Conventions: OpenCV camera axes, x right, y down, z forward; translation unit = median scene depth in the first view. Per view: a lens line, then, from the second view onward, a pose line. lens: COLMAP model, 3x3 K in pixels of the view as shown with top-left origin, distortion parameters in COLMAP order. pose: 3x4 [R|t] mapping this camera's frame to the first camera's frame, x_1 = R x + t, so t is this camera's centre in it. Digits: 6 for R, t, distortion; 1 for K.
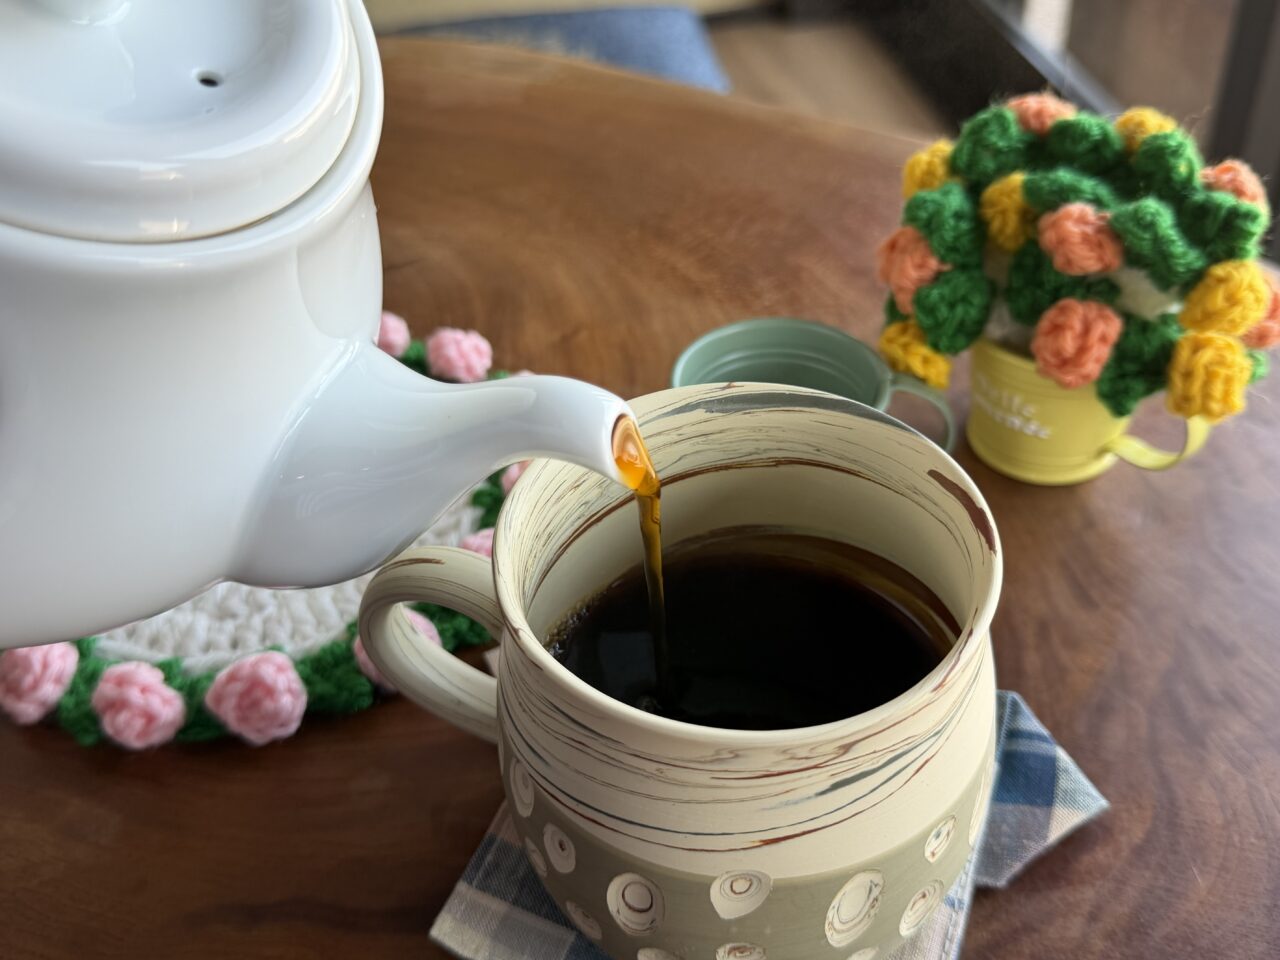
lens RADIAL K [[1290.0, 0, 640.0], [0, 1290.0, 480.0], [0, 0, 1]] dist [0.286128, -0.803677]
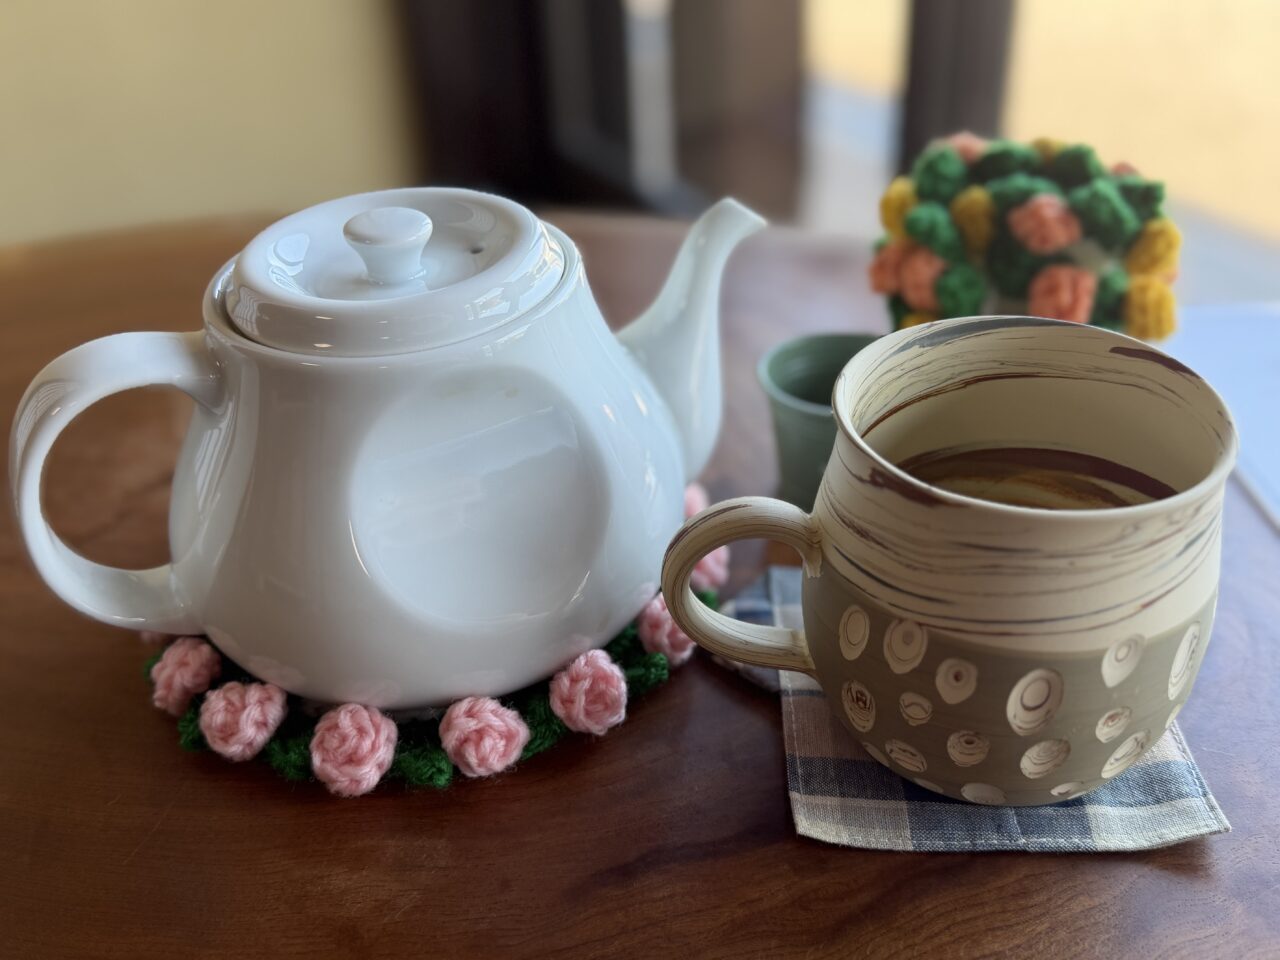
lens RADIAL K [[1290.0, 0, 640.0], [0, 1290.0, 480.0], [0, 0, 1]] dist [0.286128, -0.803677]
pose [[0.932001, -0.176103, 0.316799, -0.628761], [0.223915, 0.967046, -0.121179, 0.165408], [-0.285019, 0.183875, 0.940720, -0.096228]]
